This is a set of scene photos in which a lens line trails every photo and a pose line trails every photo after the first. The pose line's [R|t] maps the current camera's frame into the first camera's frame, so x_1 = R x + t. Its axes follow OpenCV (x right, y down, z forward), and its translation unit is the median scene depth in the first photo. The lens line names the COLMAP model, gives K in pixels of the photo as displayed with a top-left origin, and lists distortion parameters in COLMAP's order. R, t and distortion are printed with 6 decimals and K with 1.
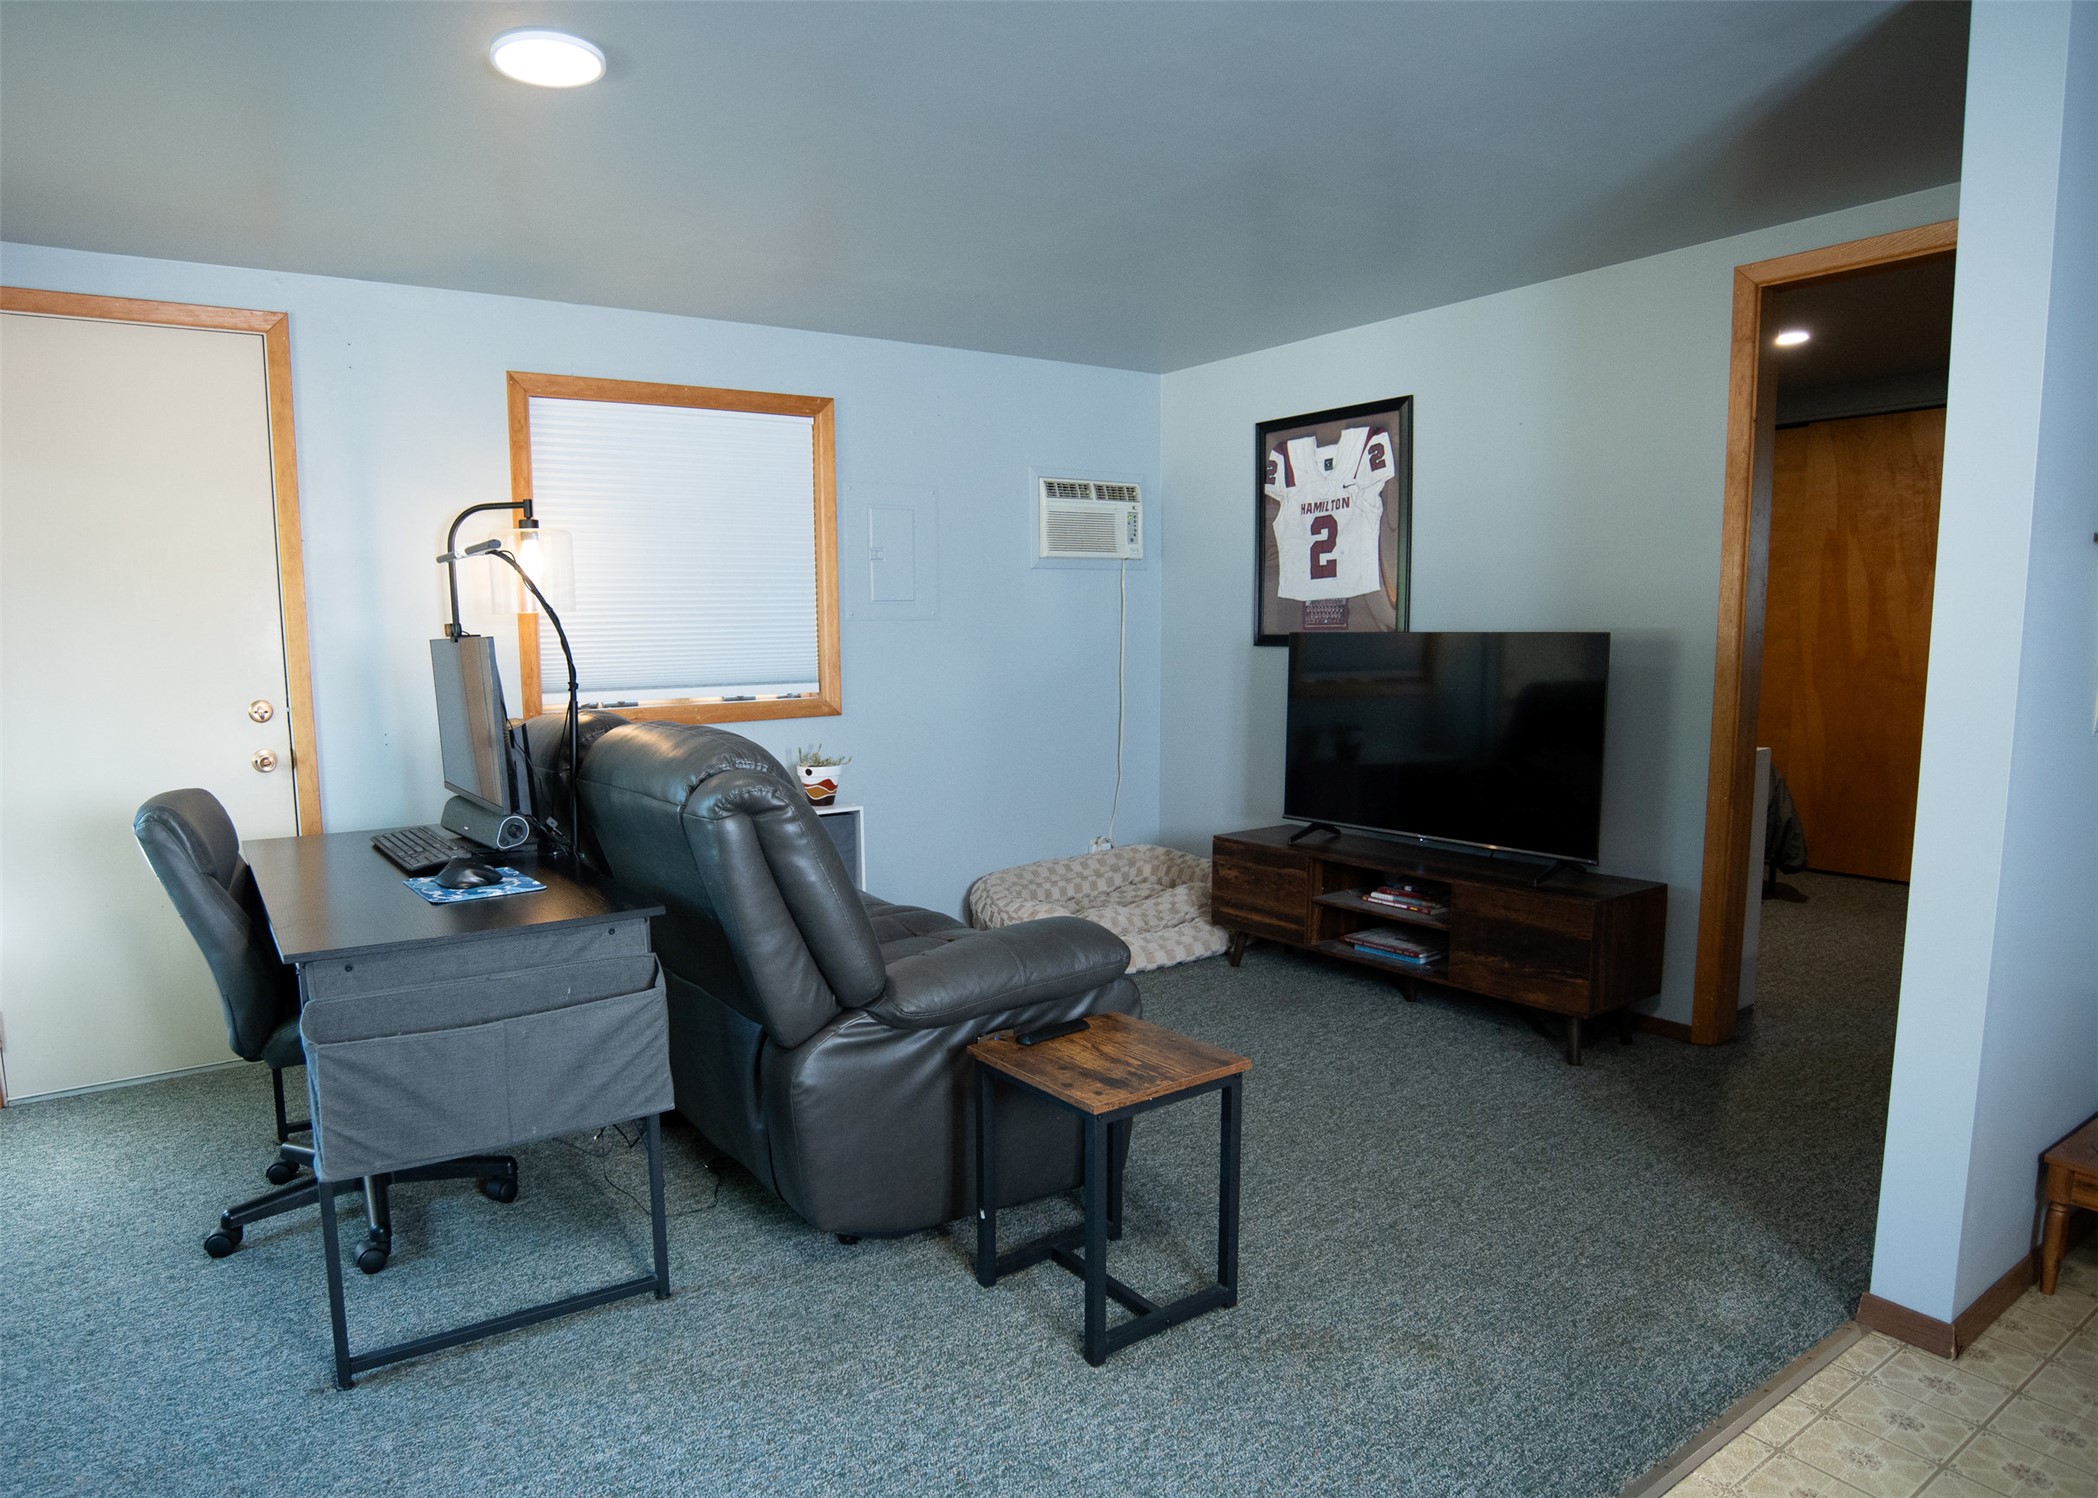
lens RADIAL K [[1258.9, 0, 918.0], [0, 1258.9, 778.4], [0, 0, 1]] dist [-0.067232, 0.020562]
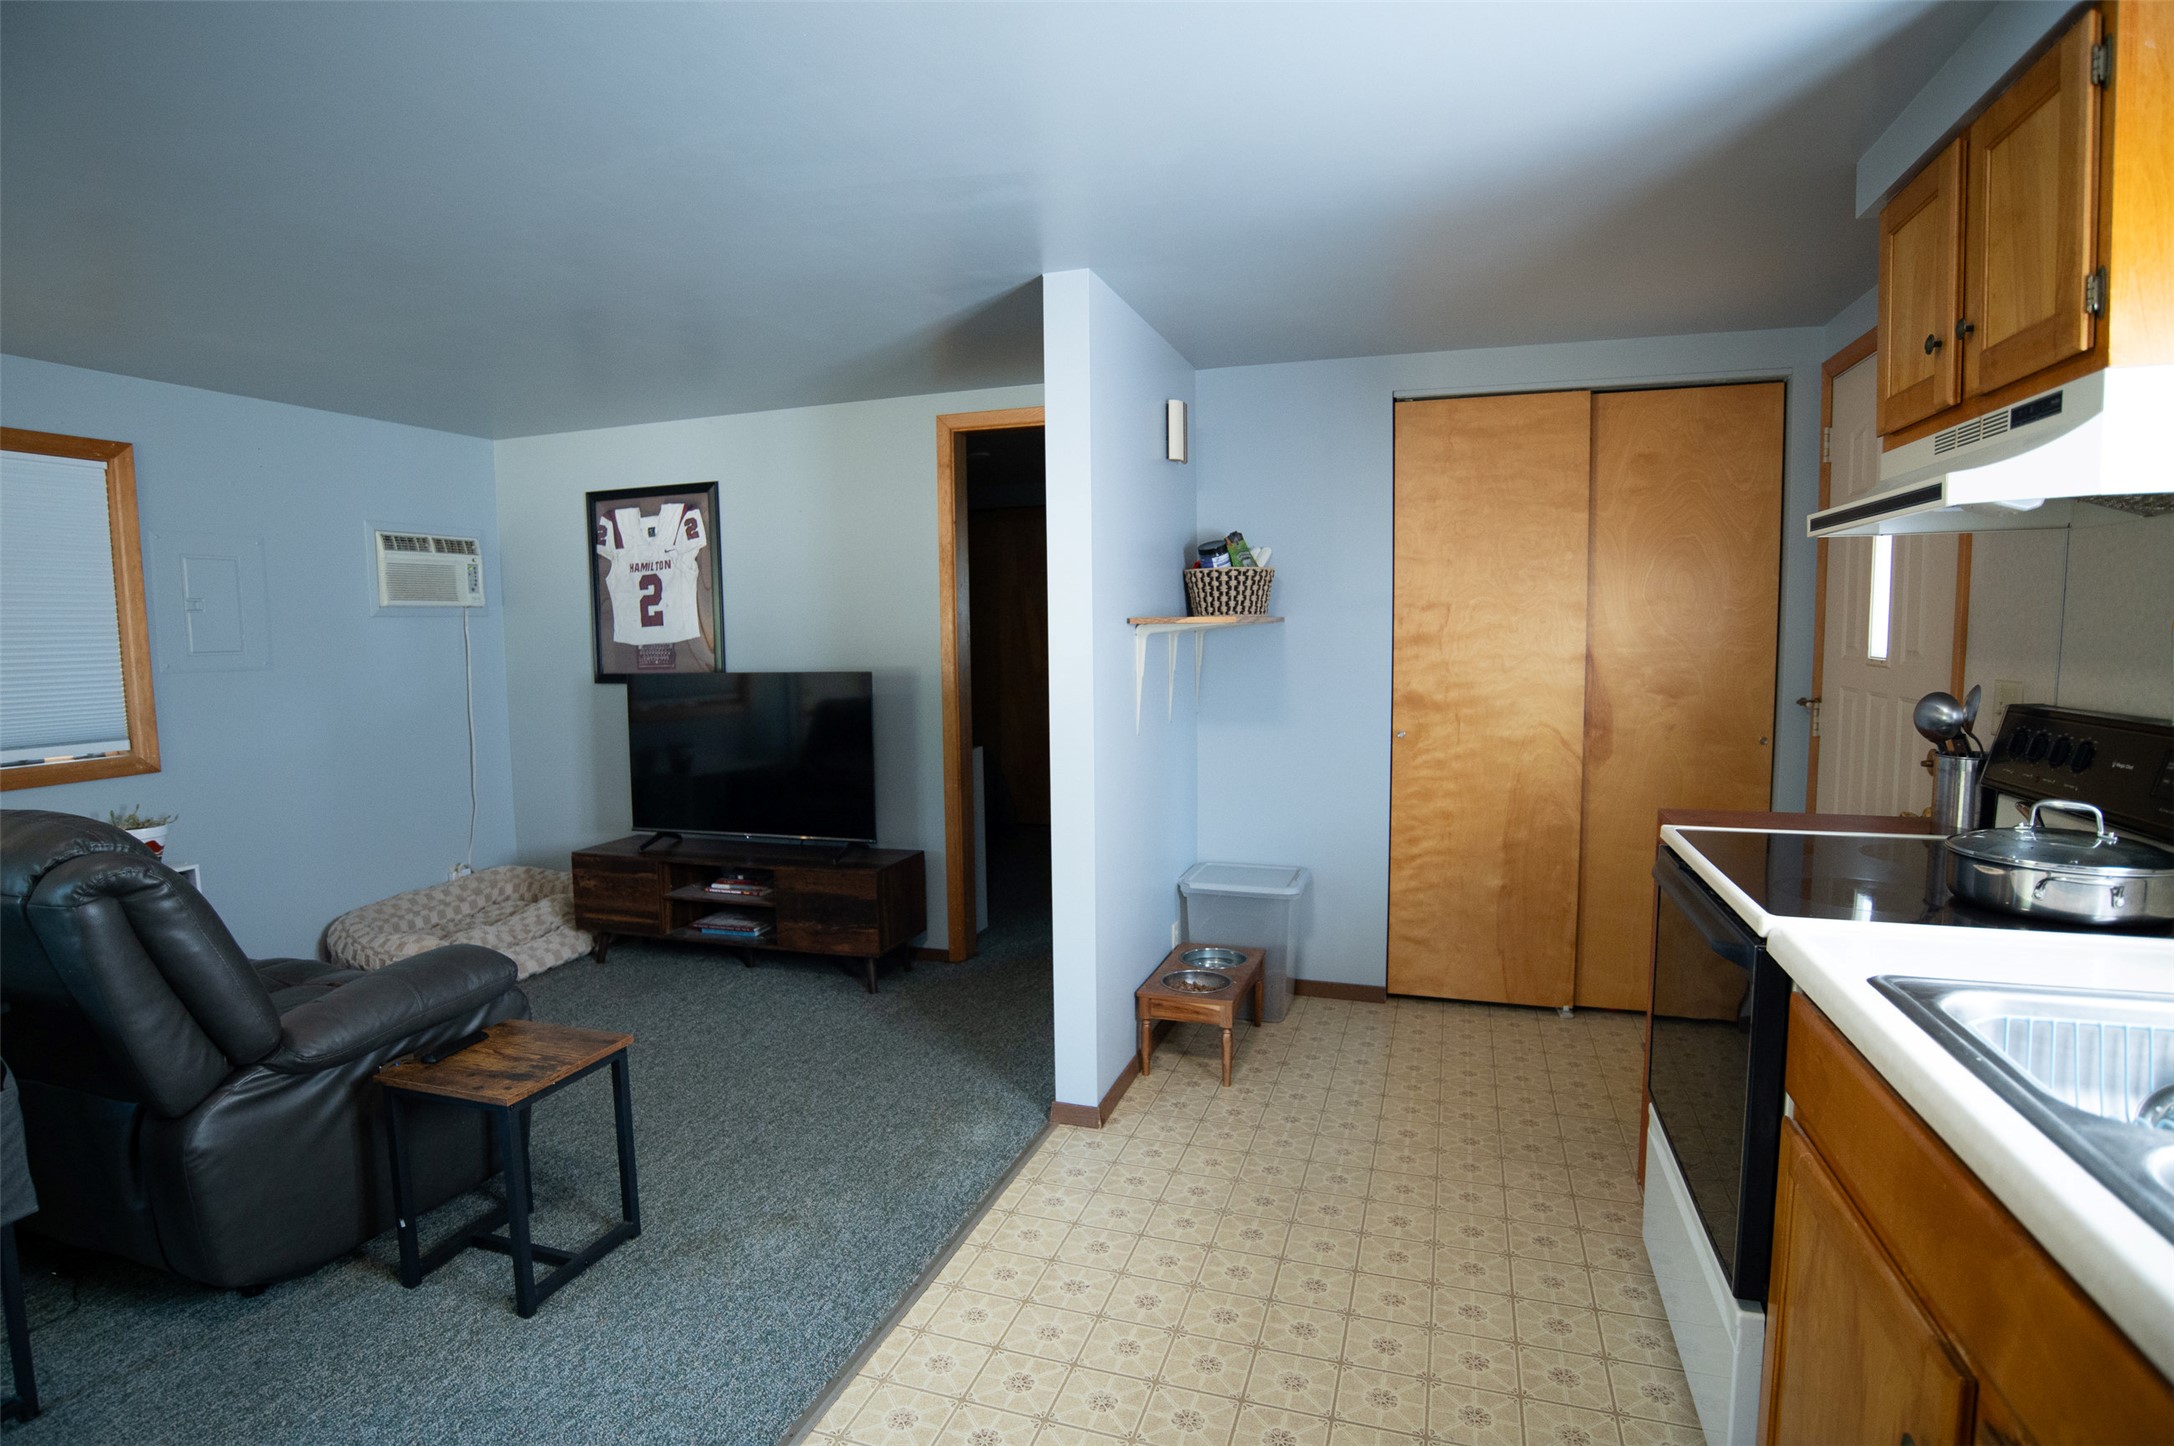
lens RADIAL K [[1149.4, 0, 1080.4], [0, 1149.4, 723.4], [0, 0, 1]] dist [-0.050552, 0.013329]
pose [[0.779714, -0.052605, 0.623922, -0.057458], [0.079154, 0.996751, -0.014879, -0.024993], [-0.621112, 0.060987, 0.781345, -0.138122]]
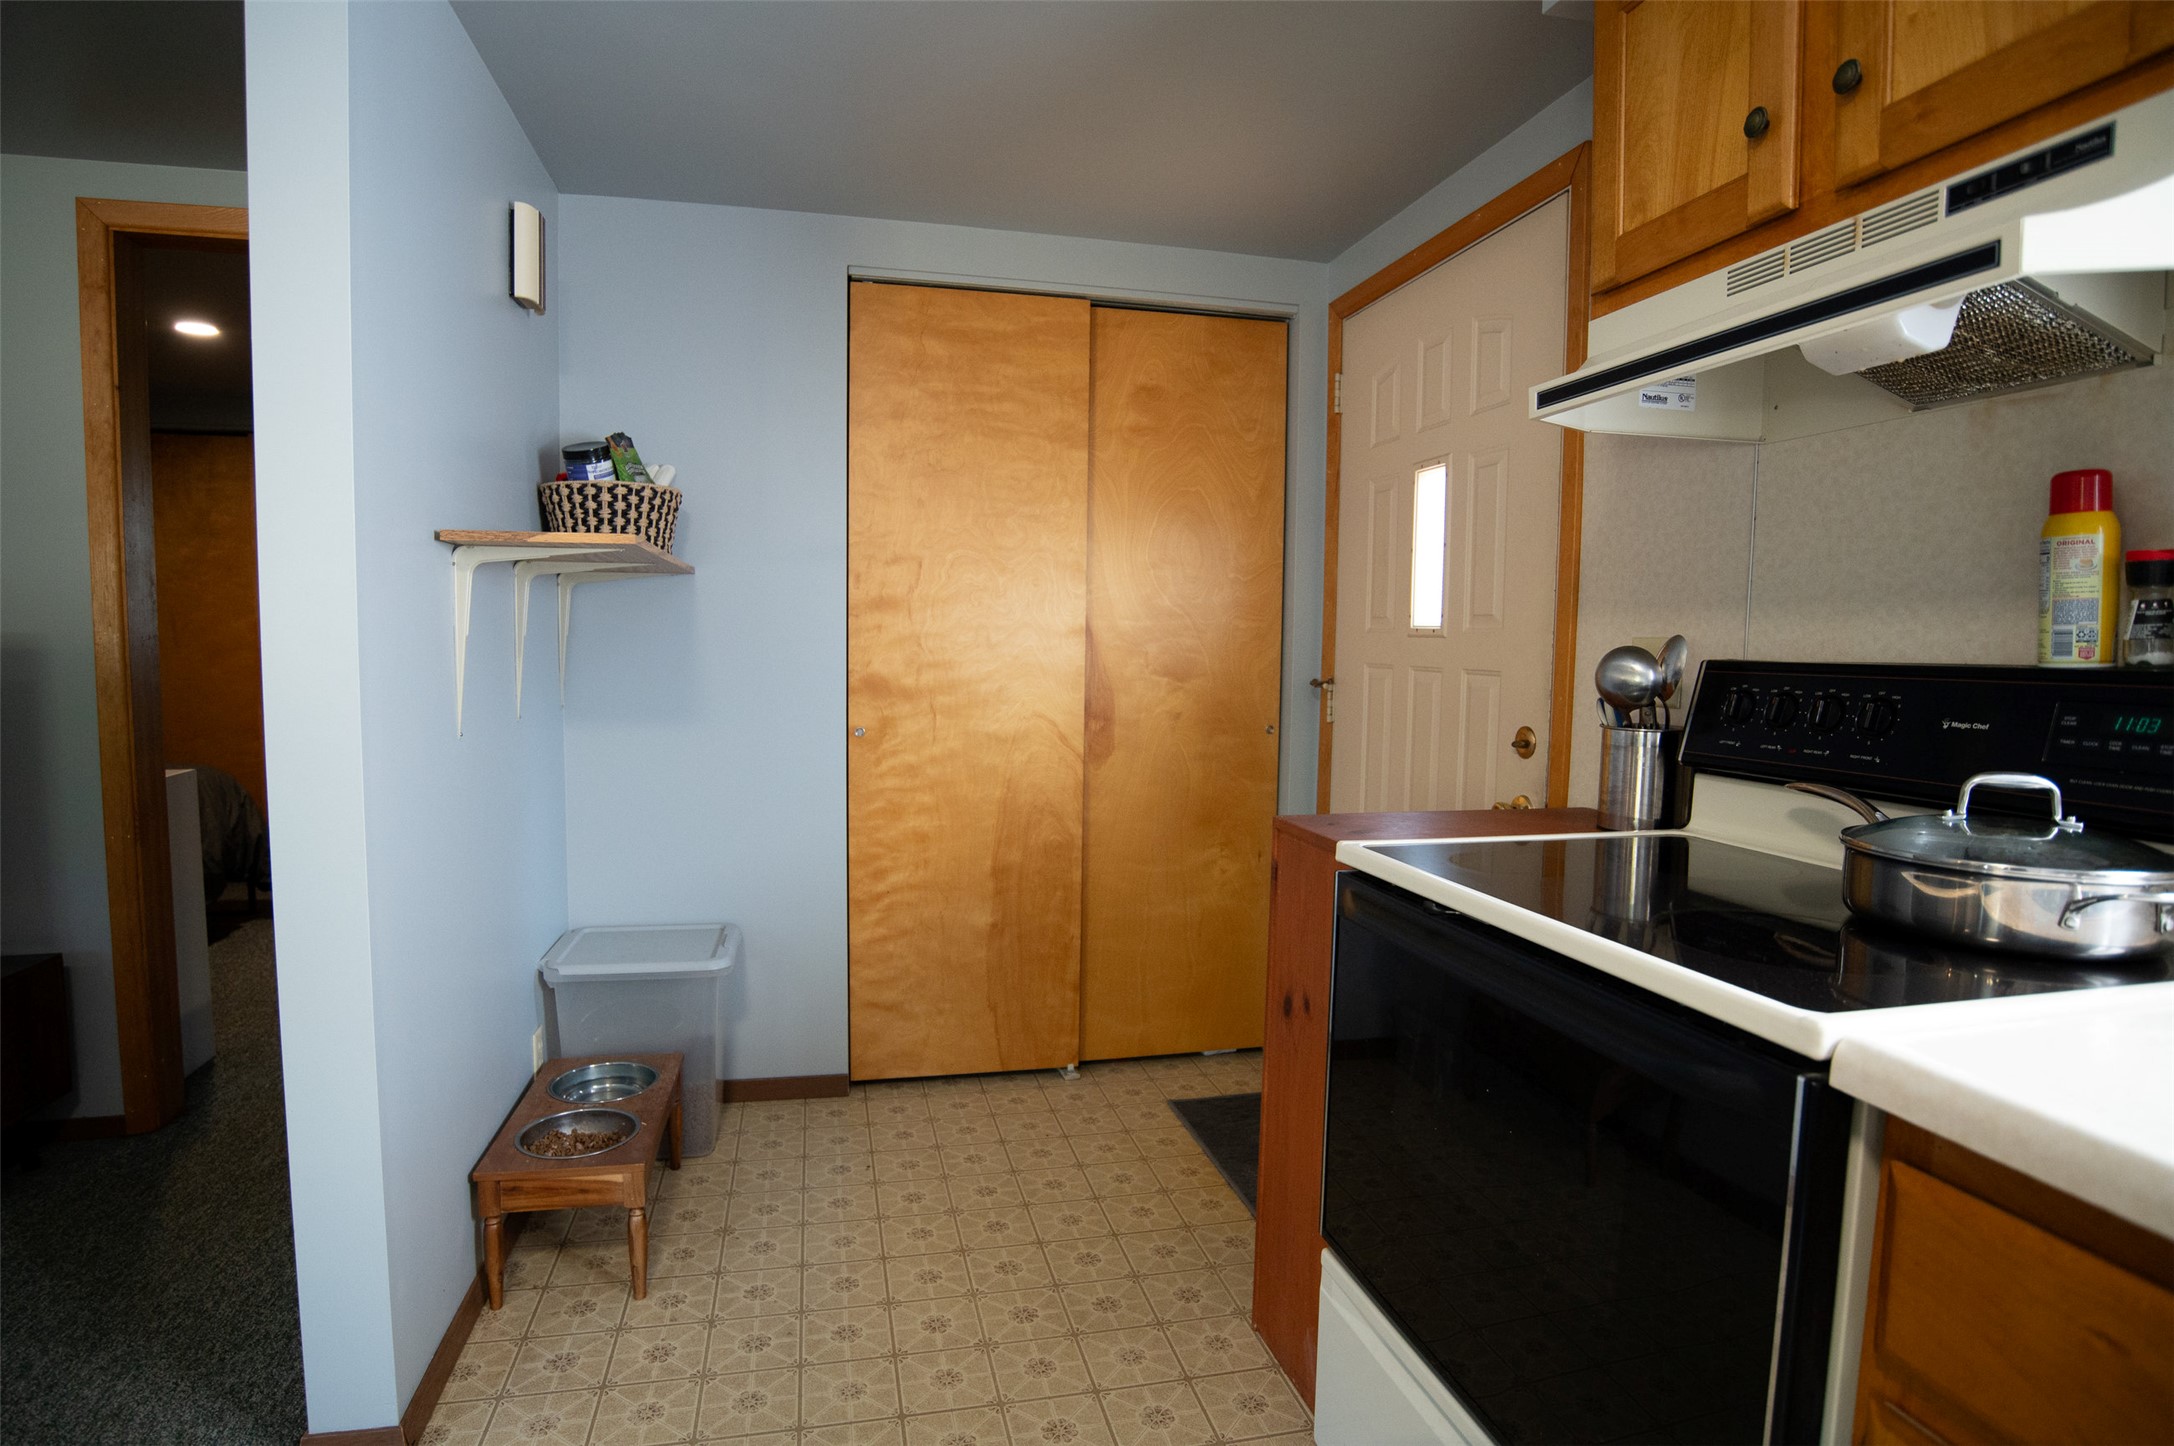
lens RADIAL K [[1123.8, 0, 1077.6], [0, 1123.8, 731.2], [0, 0, 1]] dist [-0.061660, 0.013403]
pose [[0.341354, -0.059036, 0.938079, 0.201814], [0.097895, 0.994831, 0.026985, -0.011869], [-0.934823, 0.082622, 0.345369, 0.142239]]
